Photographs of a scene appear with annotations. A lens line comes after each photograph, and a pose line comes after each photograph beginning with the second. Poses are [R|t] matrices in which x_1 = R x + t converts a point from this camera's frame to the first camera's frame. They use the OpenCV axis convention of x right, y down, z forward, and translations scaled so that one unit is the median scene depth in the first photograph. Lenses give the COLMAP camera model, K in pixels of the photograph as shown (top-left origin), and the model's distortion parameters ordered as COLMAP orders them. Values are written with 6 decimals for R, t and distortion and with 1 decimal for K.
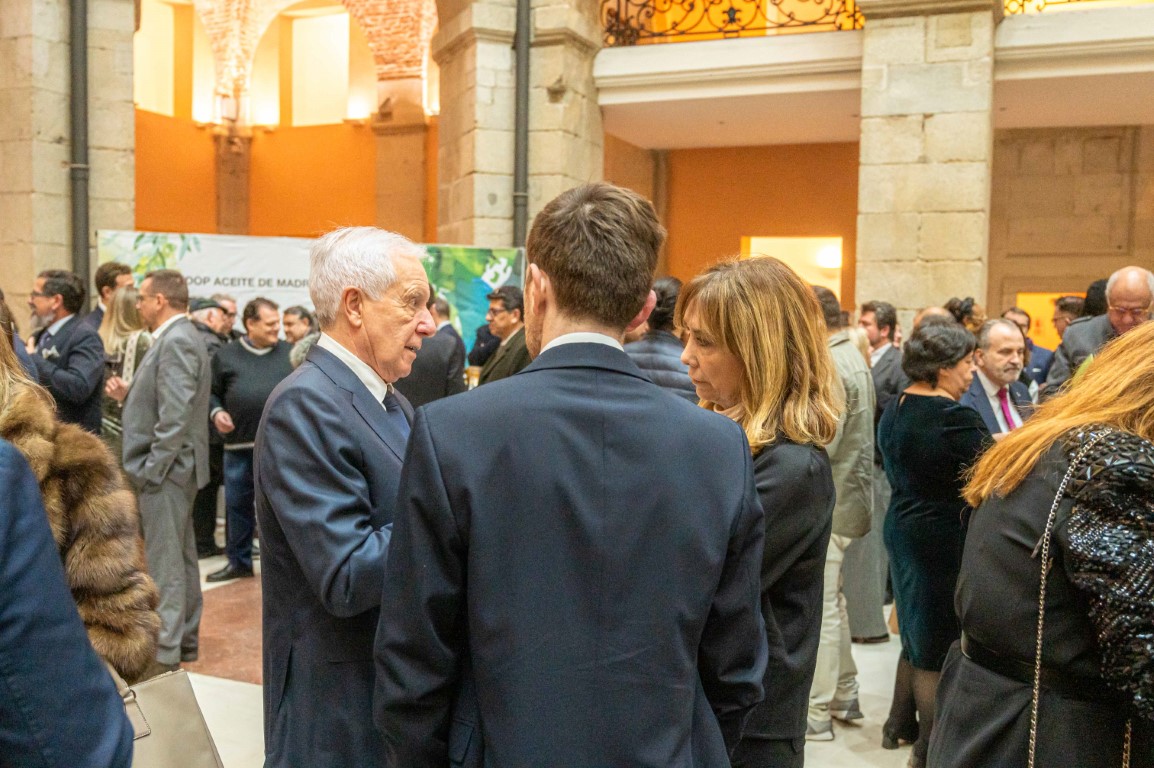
lens RADIAL K [[1143.2, 0, 580.6], [0, 1143.2, 385.2], [0, 0, 1]] dist [-0.018187, 0.000000]
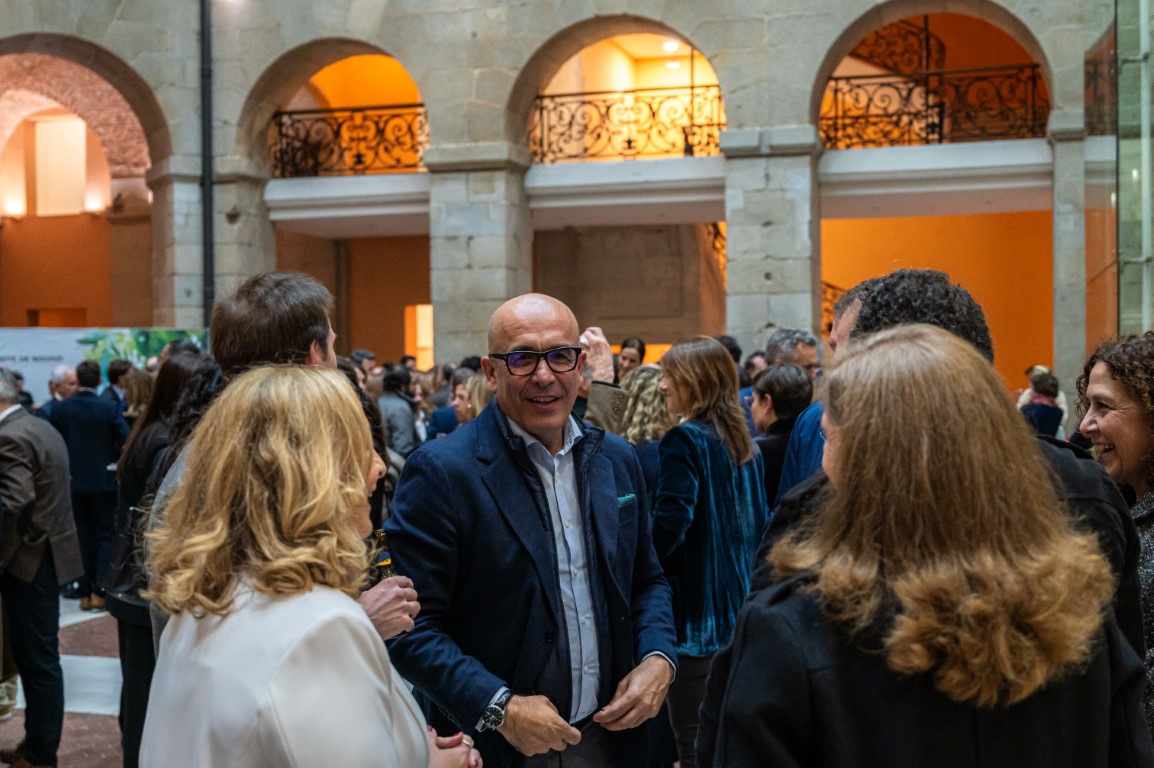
lens RADIAL K [[1455.0, 0, 578.3], [0, 1455.0, 389.6], [0, 0, 1]] dist [-0.034482, 0.000000]
pose [[0.993153, -0.030231, 0.112843, 0.181544], [0.034752, 0.998661, -0.038313, 0.037304], [-0.111533, 0.041972, 0.992874, -0.763962]]
